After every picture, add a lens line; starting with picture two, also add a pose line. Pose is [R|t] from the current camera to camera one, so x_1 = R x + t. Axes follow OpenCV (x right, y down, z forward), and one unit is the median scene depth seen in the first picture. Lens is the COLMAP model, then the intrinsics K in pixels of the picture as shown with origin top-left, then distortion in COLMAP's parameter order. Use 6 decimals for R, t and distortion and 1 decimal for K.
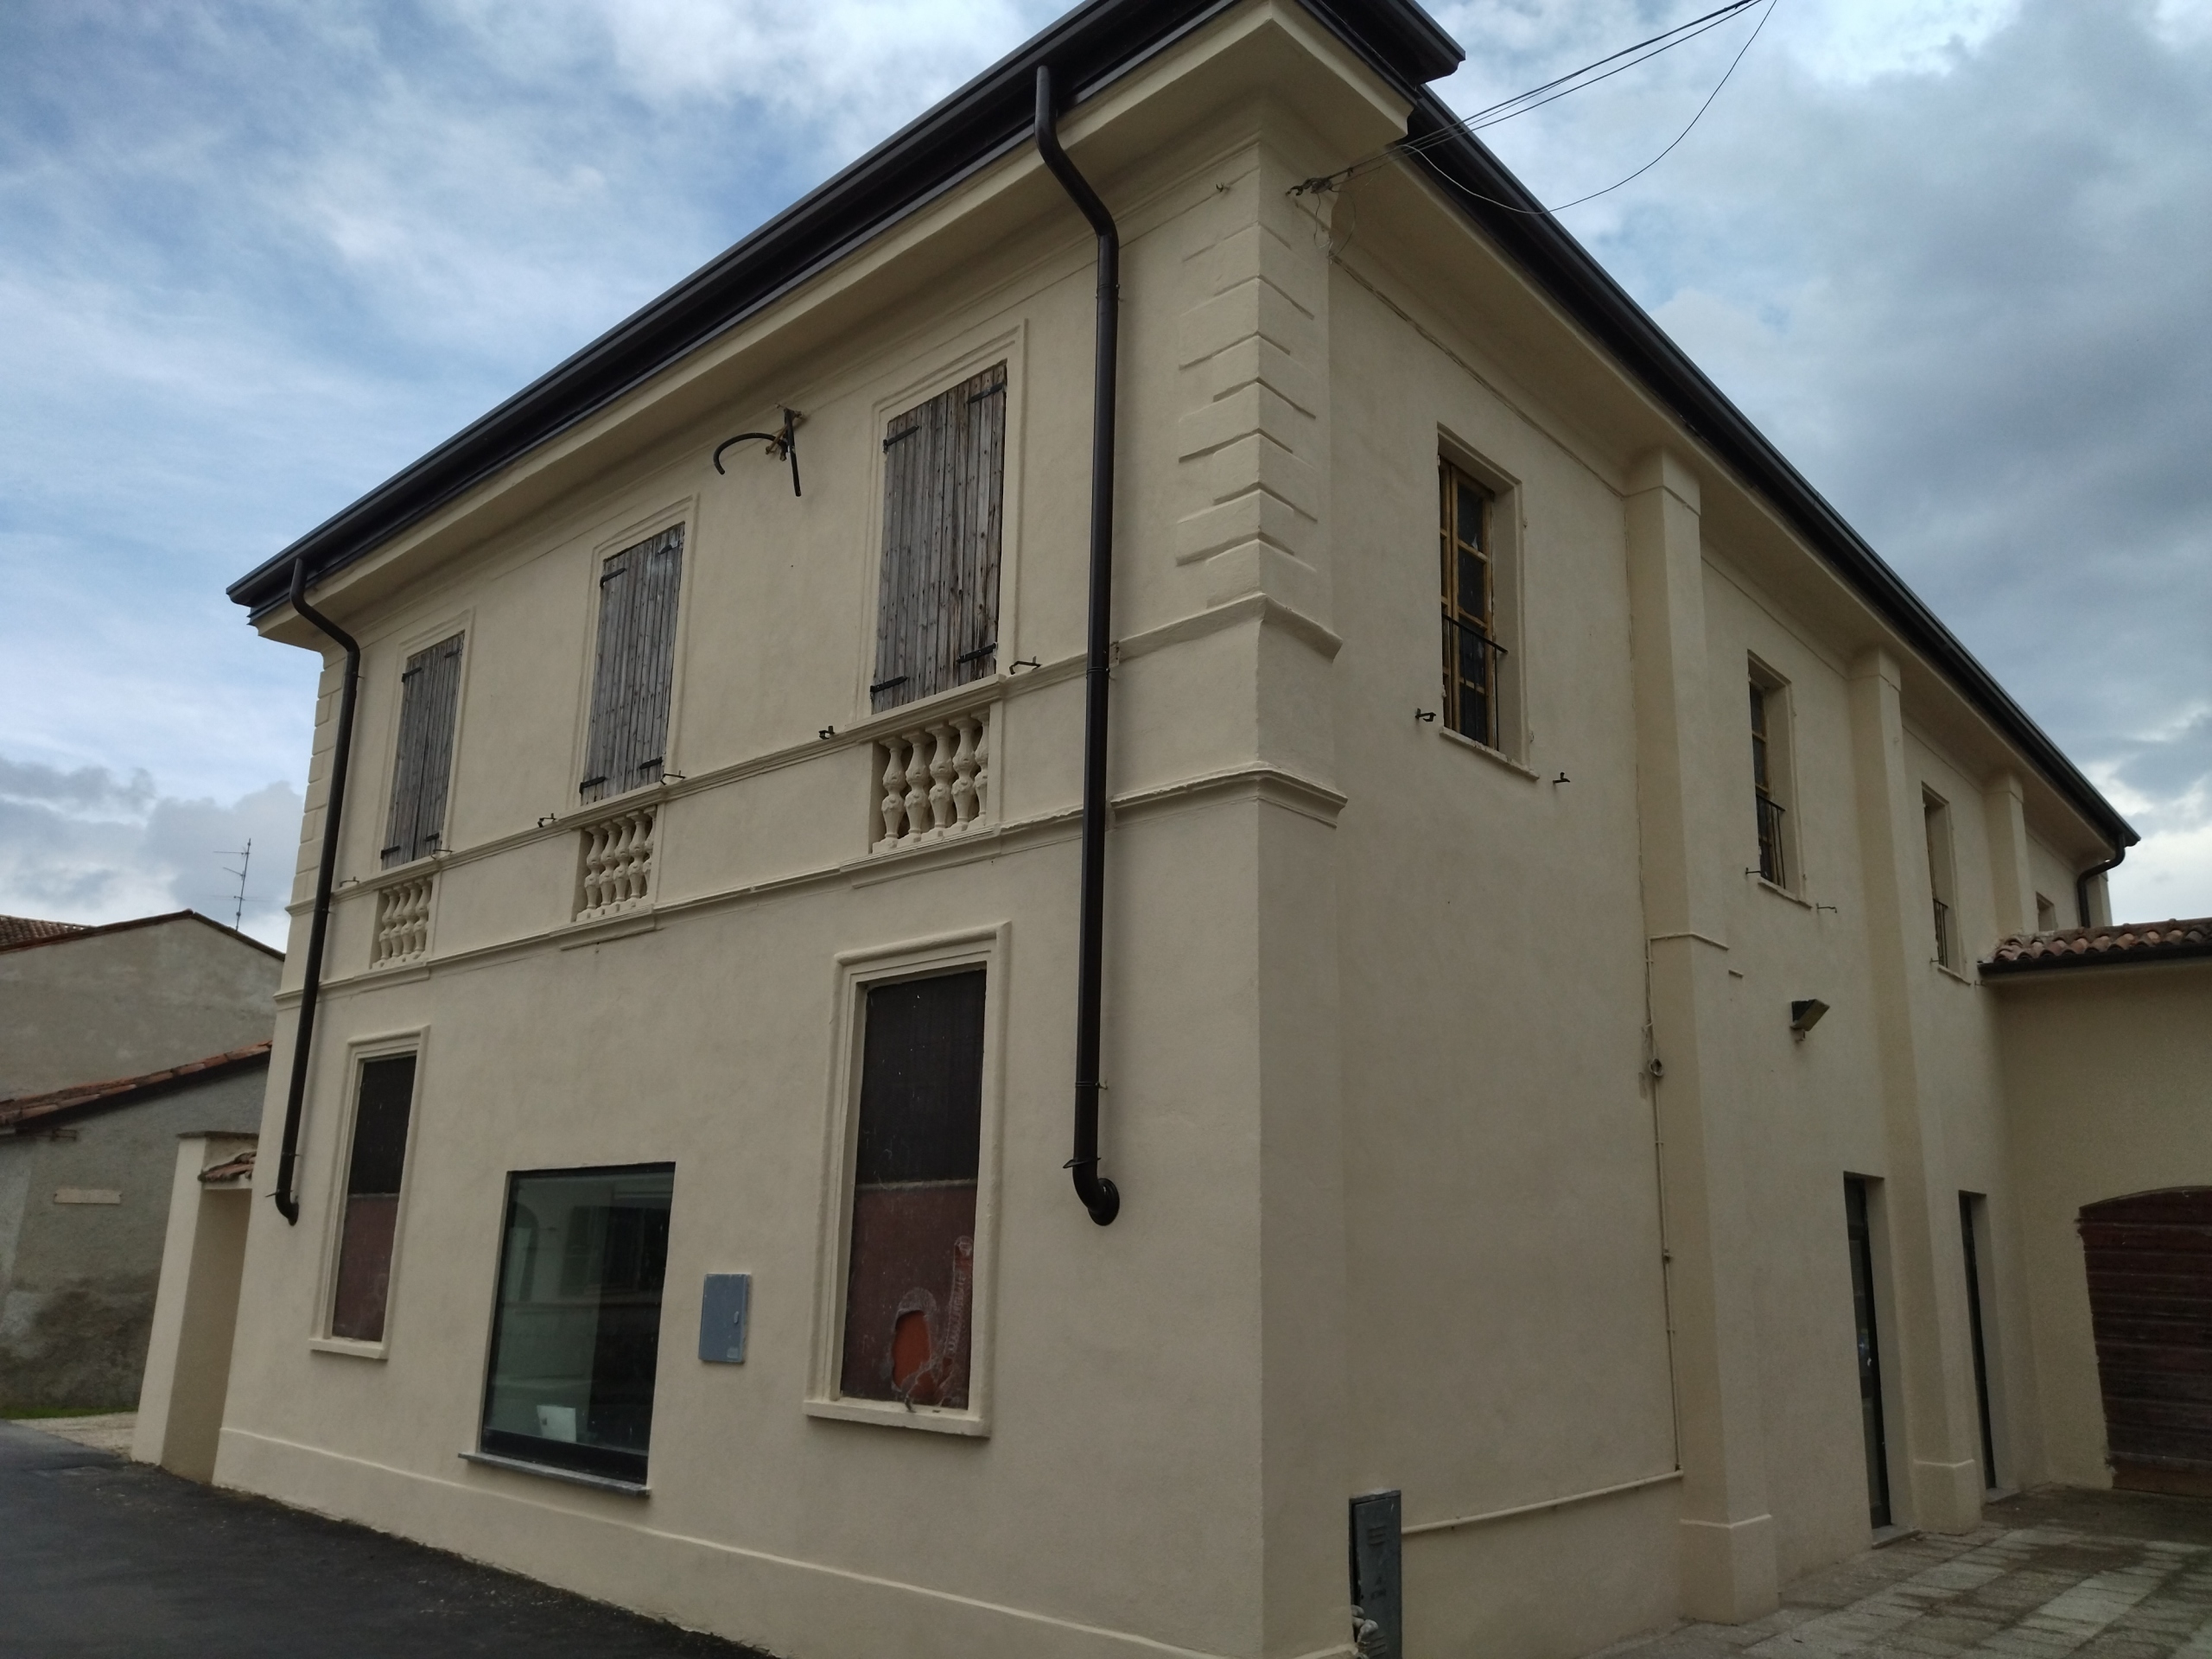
lens RADIAL K [[1735.1, 0, 1106.0], [0, 1735.1, 829.5], [0, 0, 1]] dist [0.038307, 0.010540]
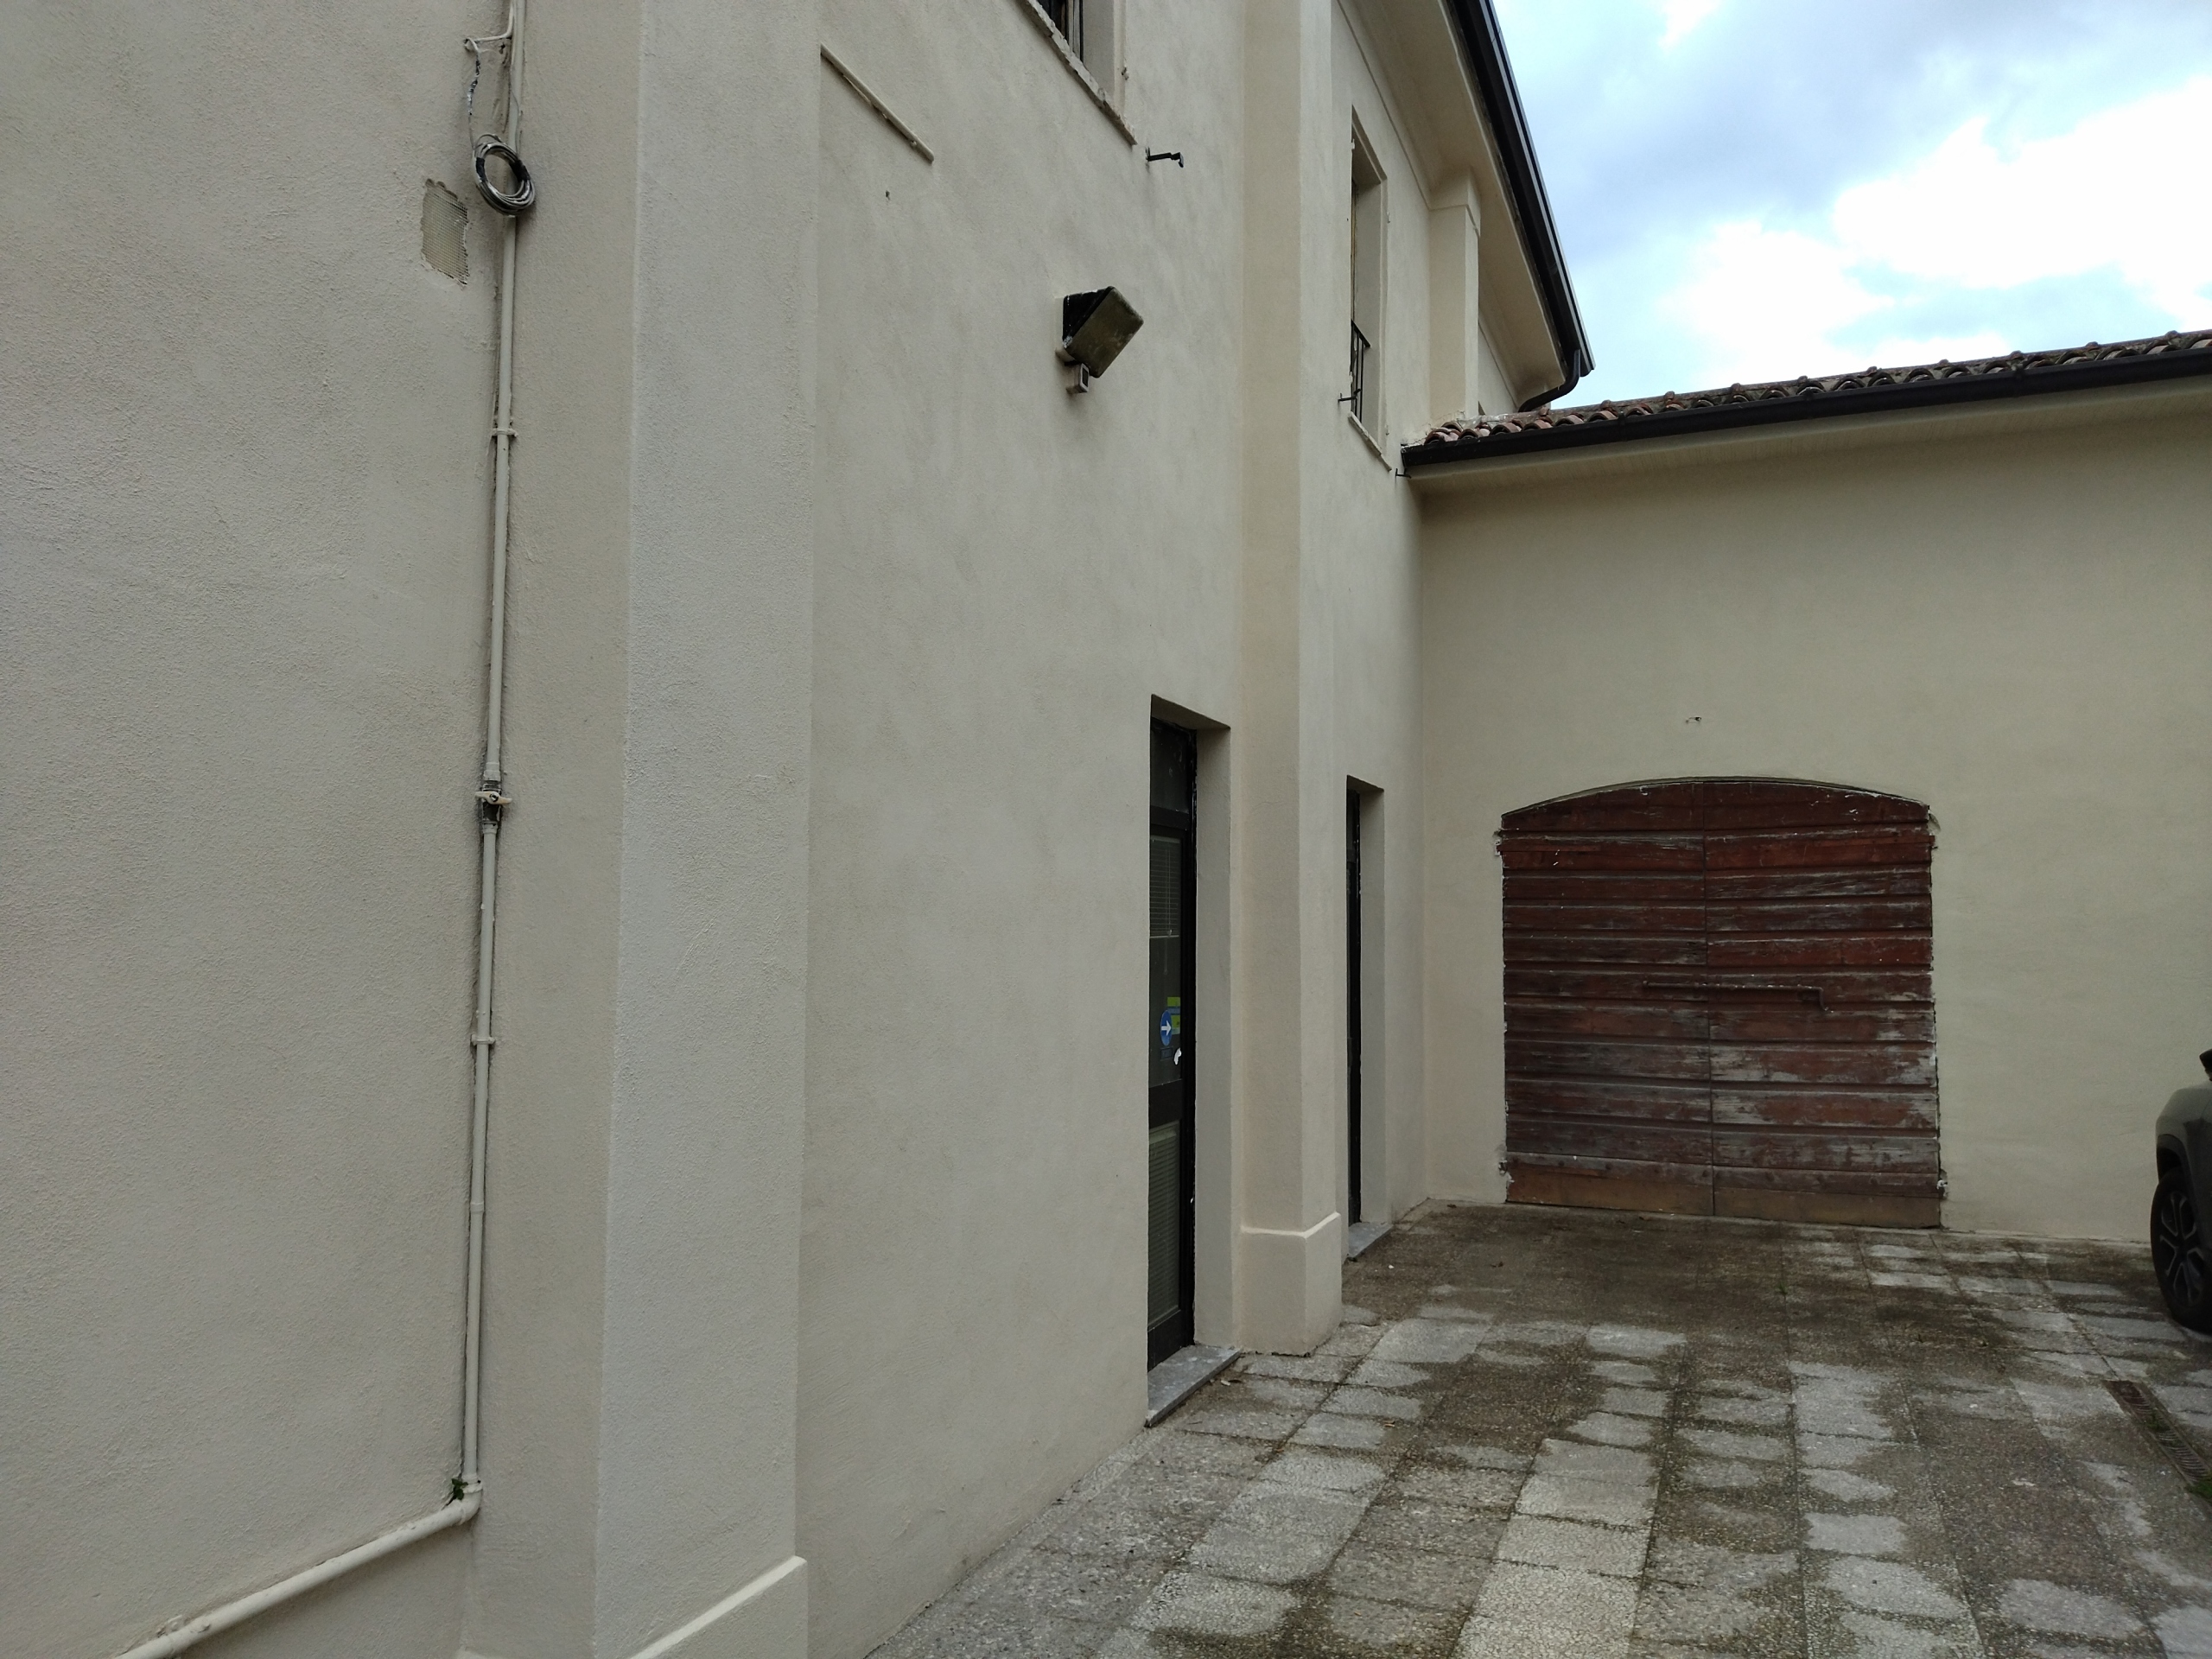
lens RADIAL K [[1731.6, 0, 1106.0], [0, 1731.6, 829.5], [0, 0, 1]] dist [0.228555, 0.001706]
pose [[0.950393, 0.000538, 0.311052, 0.201099], [-0.054712, 0.984697, 0.165466, 0.119810], [-0.306203, -0.174276, 0.935878, 0.421434]]
